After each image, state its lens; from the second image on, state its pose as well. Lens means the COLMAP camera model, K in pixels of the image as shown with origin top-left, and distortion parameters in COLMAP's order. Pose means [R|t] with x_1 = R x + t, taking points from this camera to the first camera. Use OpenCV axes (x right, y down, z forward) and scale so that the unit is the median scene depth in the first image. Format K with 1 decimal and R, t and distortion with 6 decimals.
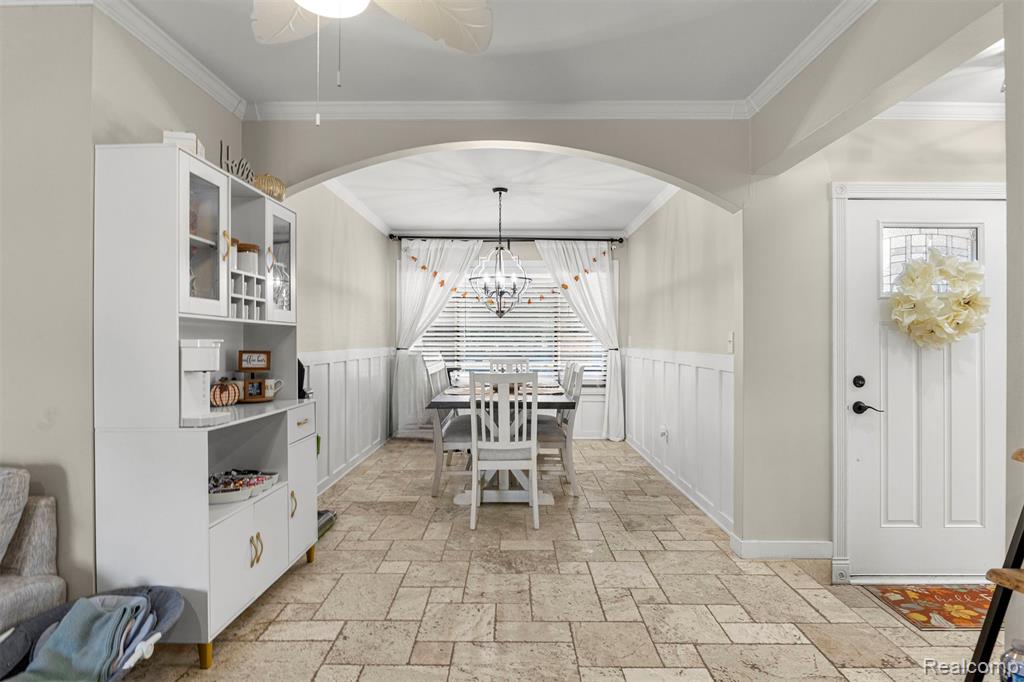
lens RADIAL K [[553.5, 0, 512.0], [0, 553.5, 341.0], [0, 0, 1]] dist [0.000411, 0.000066]
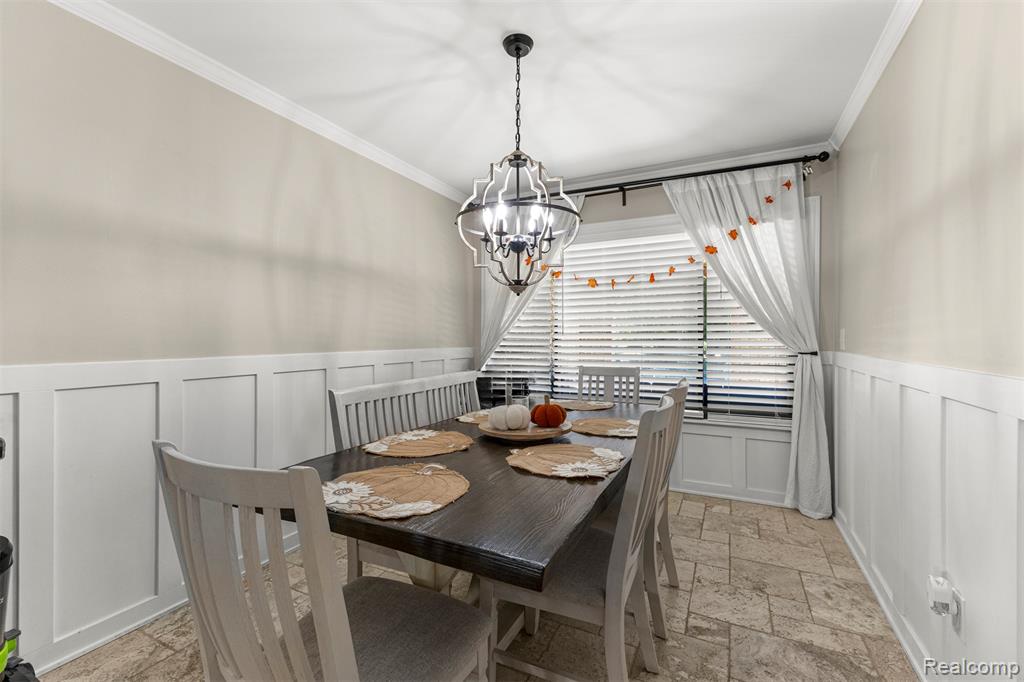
lens RADIAL K [[442.2, 0, 516.1], [0, 442.2, 342.2], [0, 0, 1]] dist [0.020423, -0.000140]
pose [[0.900408, -0.000229, -0.435047, 0.113590], [0.005105, 0.999937, 0.010040, -0.002642], [0.435017, -0.011261, 0.900352, 0.458093]]
